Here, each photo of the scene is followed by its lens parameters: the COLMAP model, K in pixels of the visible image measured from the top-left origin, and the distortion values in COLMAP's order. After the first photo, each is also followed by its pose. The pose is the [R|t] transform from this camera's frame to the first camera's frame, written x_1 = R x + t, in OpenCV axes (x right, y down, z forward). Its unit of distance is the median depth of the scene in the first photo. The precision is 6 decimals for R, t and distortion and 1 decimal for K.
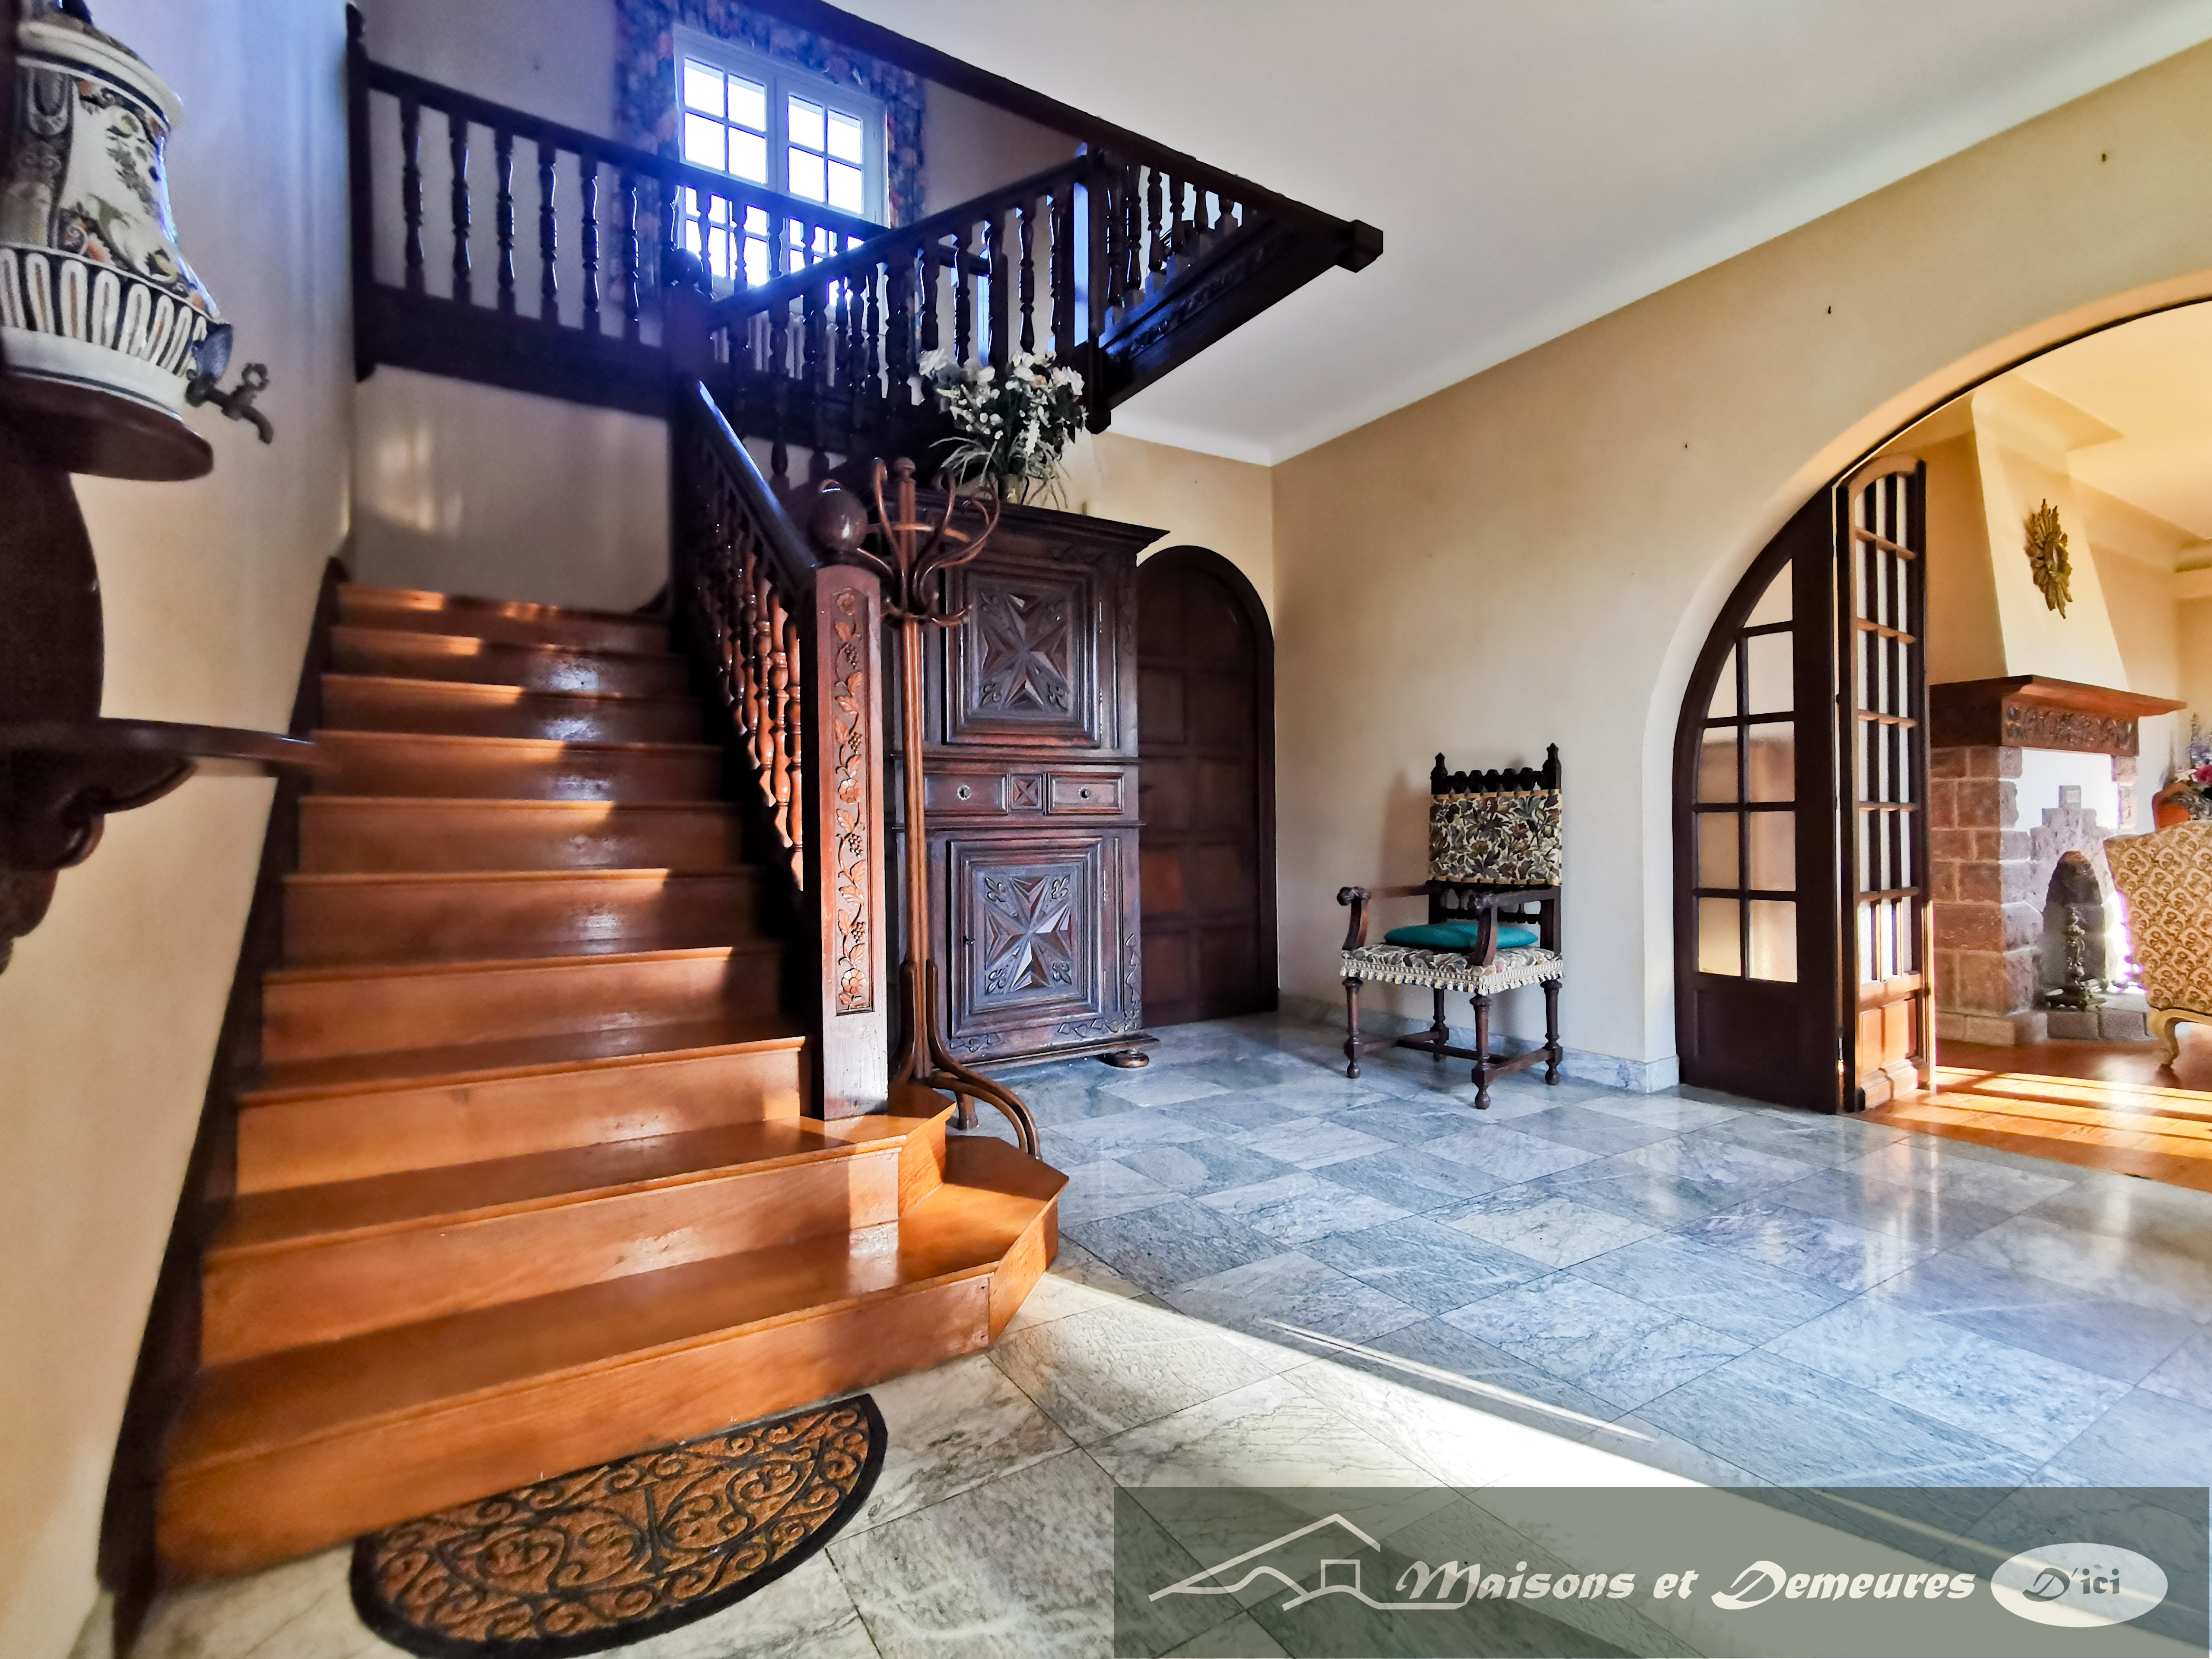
lens RADIAL K [[1038.1, 0, 1109.8], [0, 1038.1, 831.6], [0, 0, 1]] dist [0.006123, 0.001187]
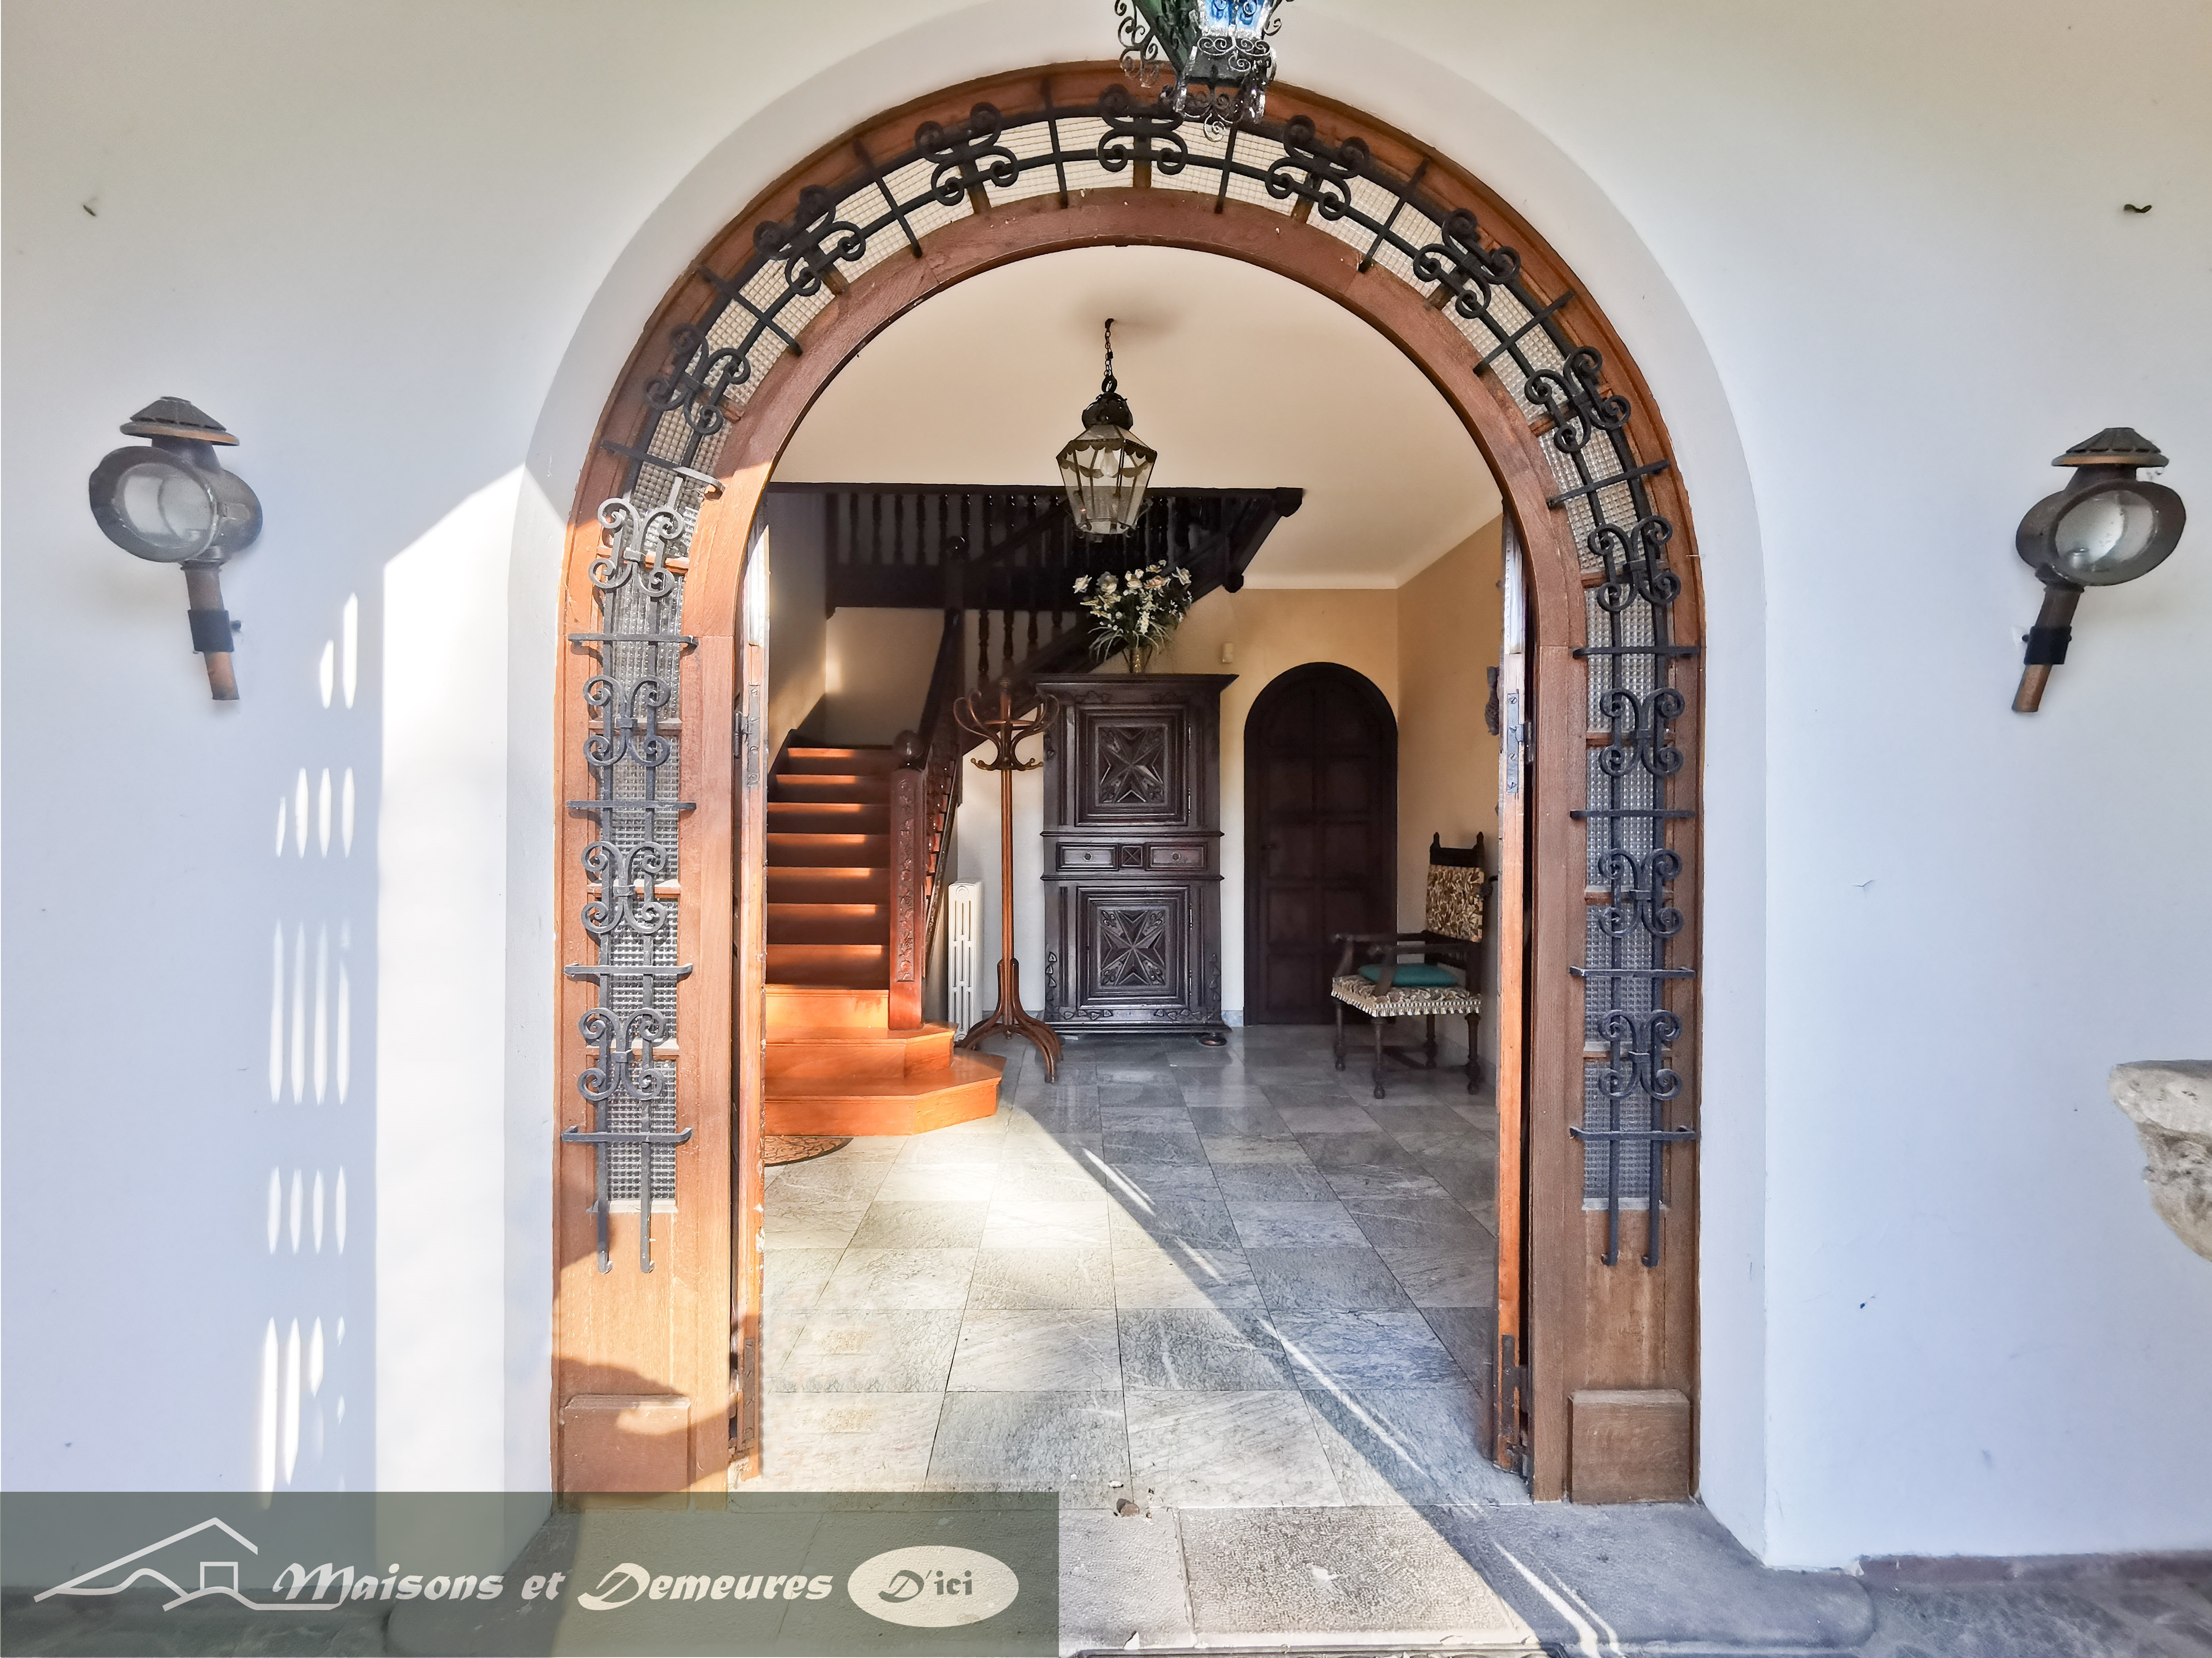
lens RADIAL K [[1038.0, 0, 1099.5], [0, 1038.0, 820.4], [0, 0, 1]] dist [0.006123, 0.001187]
pose [[0.863861, 0.014778, -0.503514, 0.922498], [-0.017437, 0.999848, -0.000570, -0.125584], [0.503429, 0.009273, 0.863987, -0.500362]]
